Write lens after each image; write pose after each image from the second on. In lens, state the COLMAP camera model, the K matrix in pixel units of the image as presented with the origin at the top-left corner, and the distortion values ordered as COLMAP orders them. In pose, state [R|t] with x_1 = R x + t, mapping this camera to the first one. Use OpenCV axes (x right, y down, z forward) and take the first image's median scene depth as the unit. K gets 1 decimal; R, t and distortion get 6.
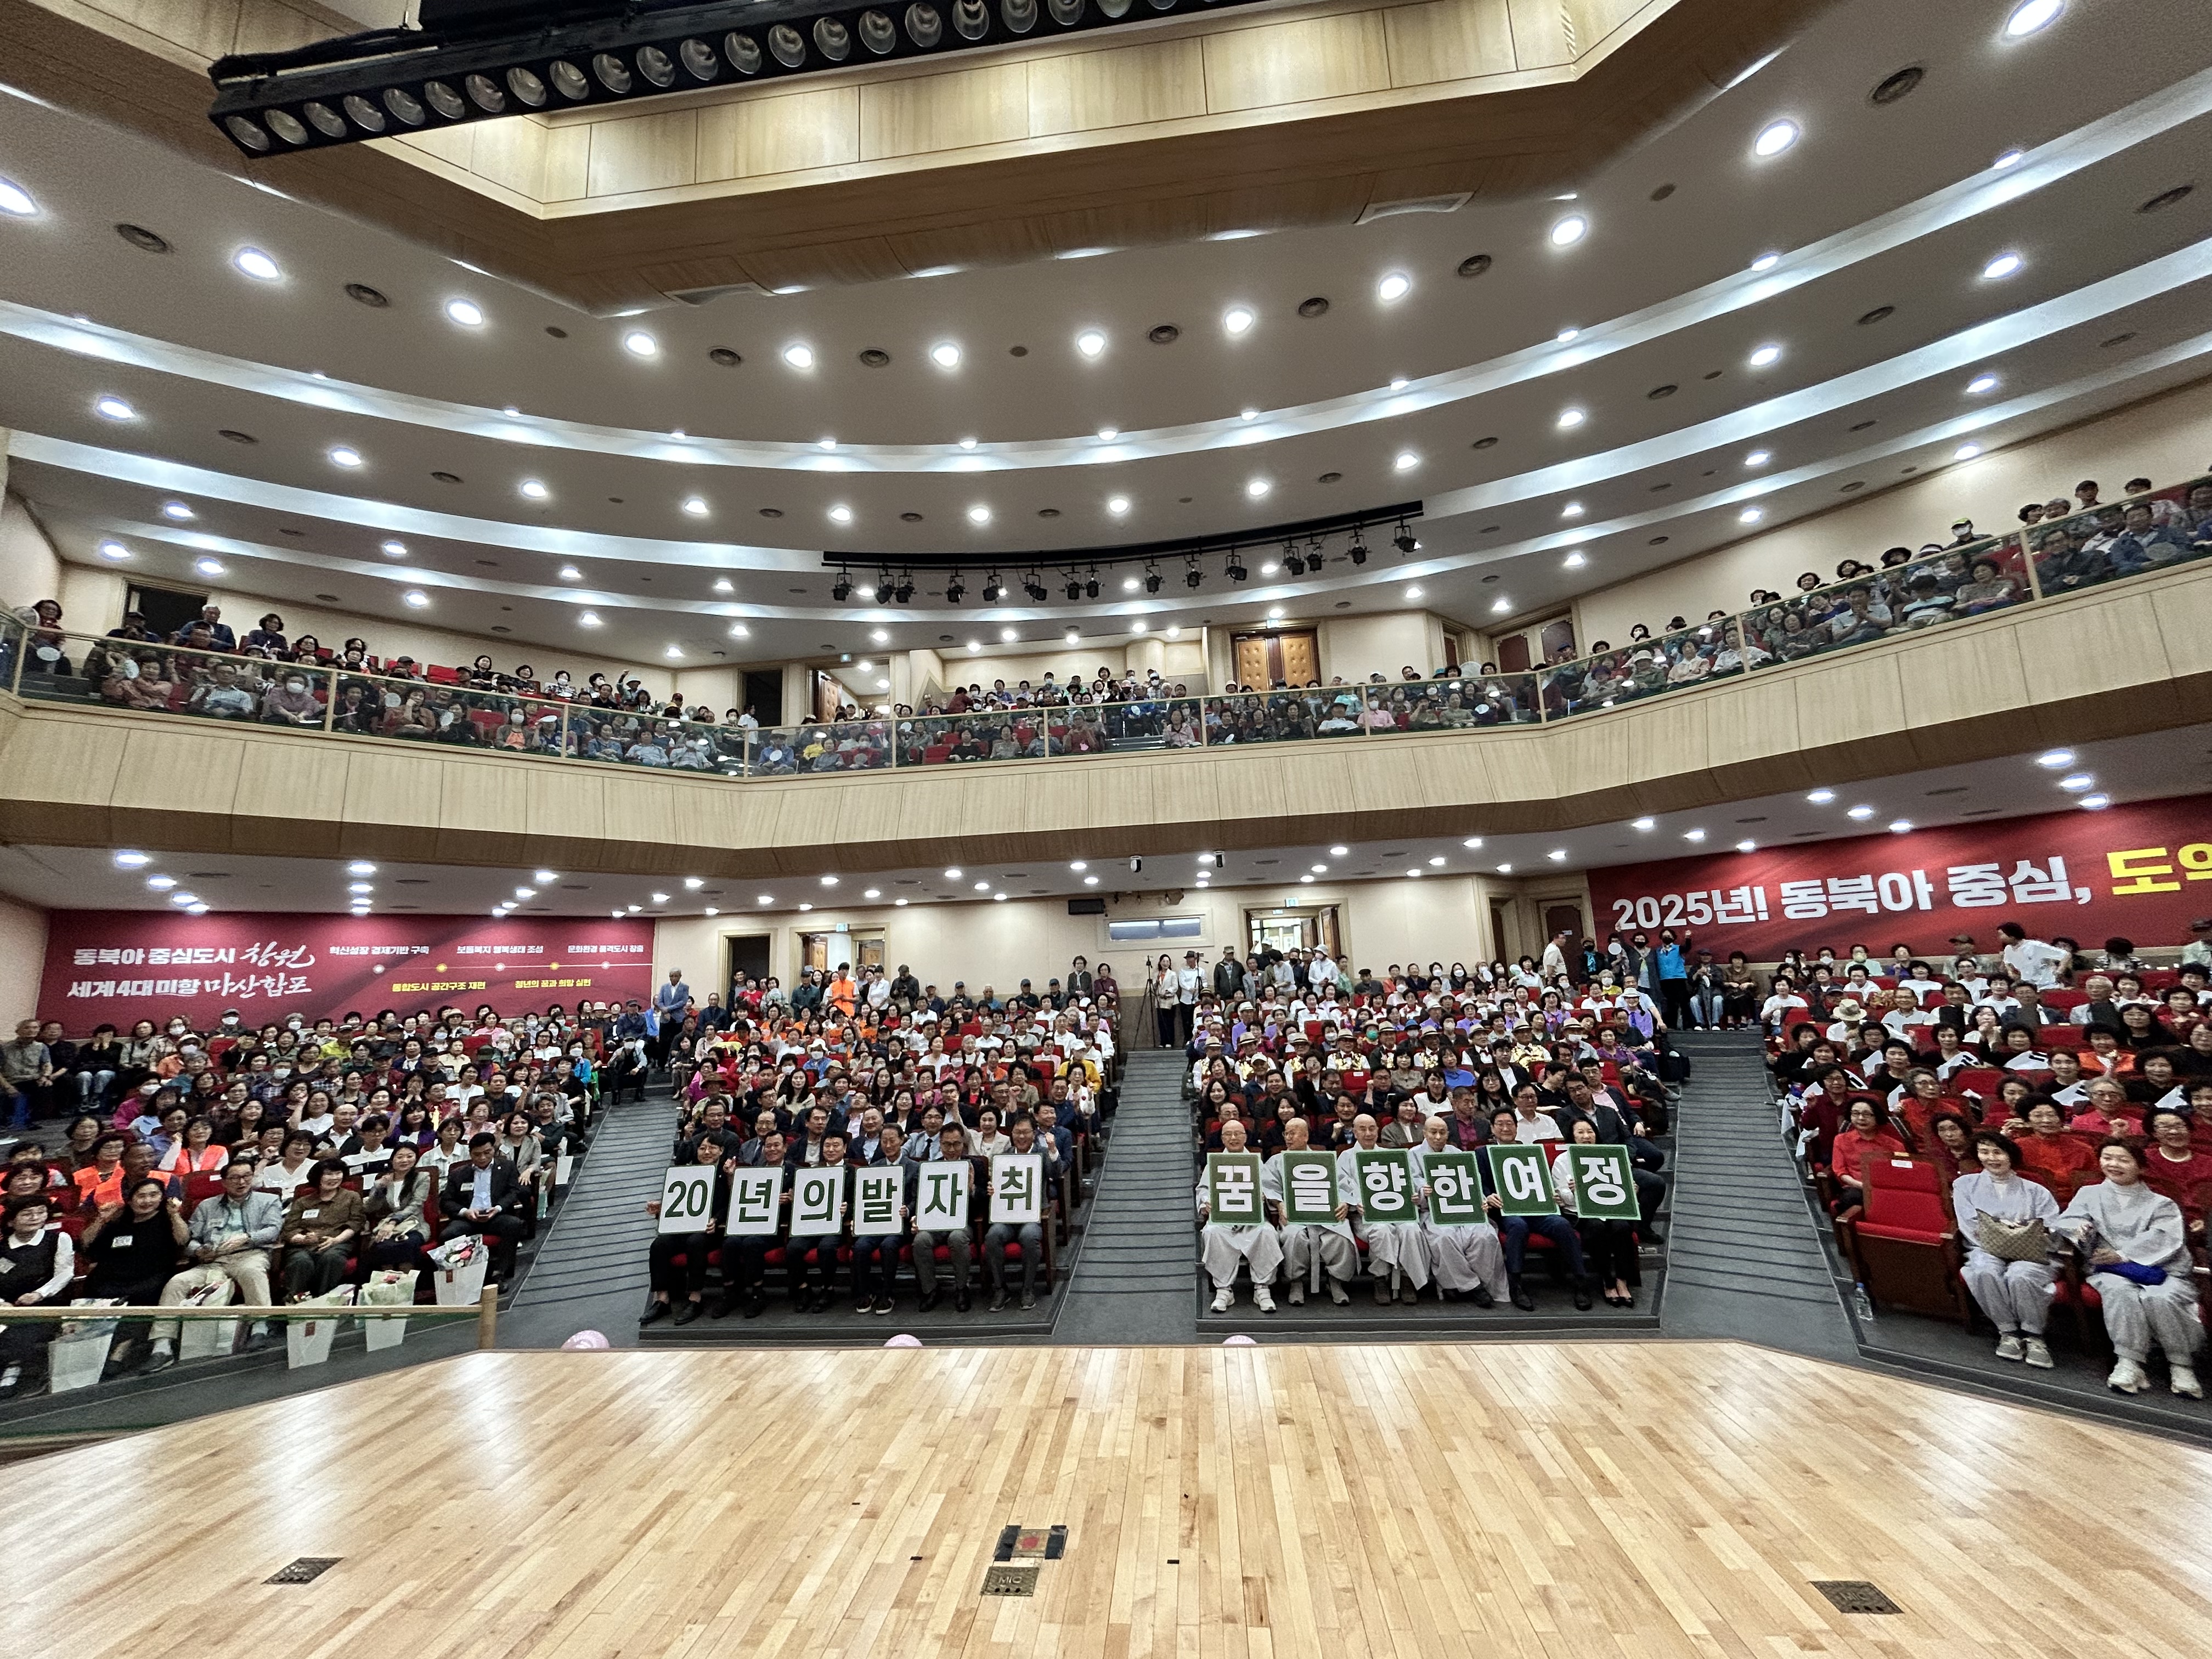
lens RADIAL K [[891.1, 0, 1106.0], [0, 891.1, 829.5], [0, 0, 1]] dist [0.009359, -0.000423]
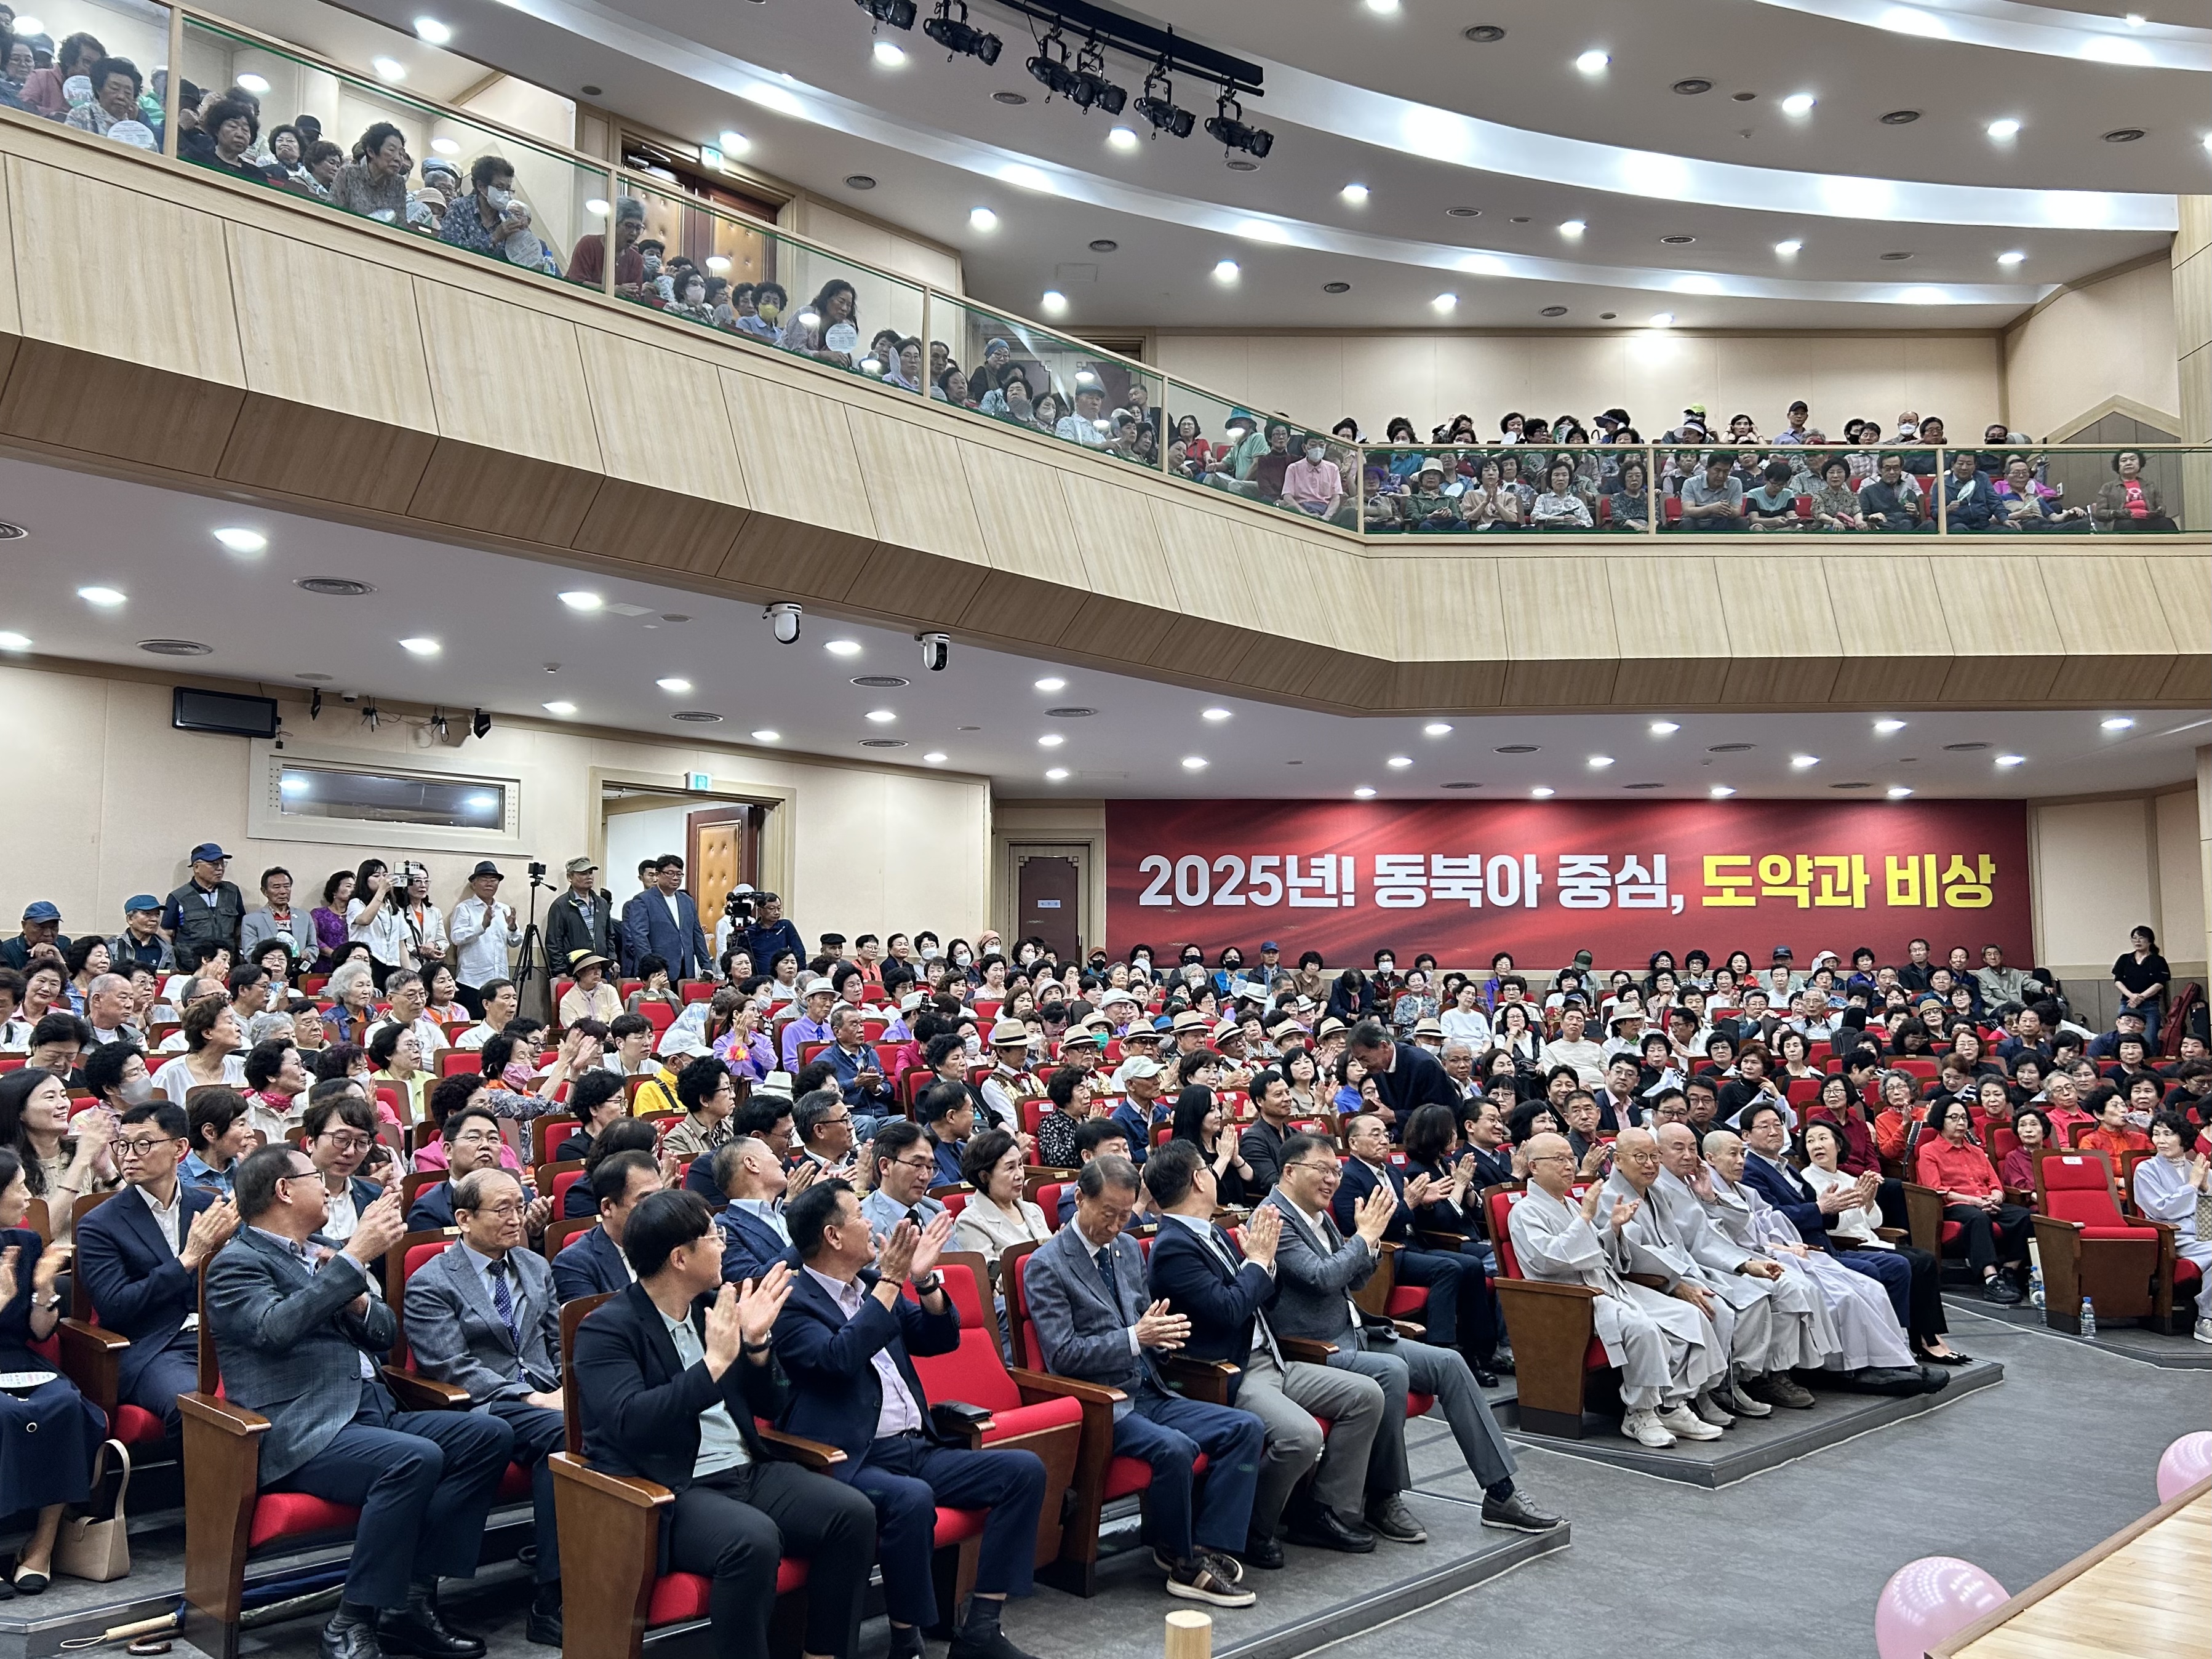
lens RADIAL K [[1873.4, 0, 1106.0], [0, 1873.4, 875.7], [0, 0, 1]] dist [0.108822, -0.156669]
pose [[0.618017, 0.107149, 0.778829, -0.495815], [-0.164463, 0.986370, -0.005197, 0.121347], [-0.768770, -0.124877, 0.627215, 0.274498]]
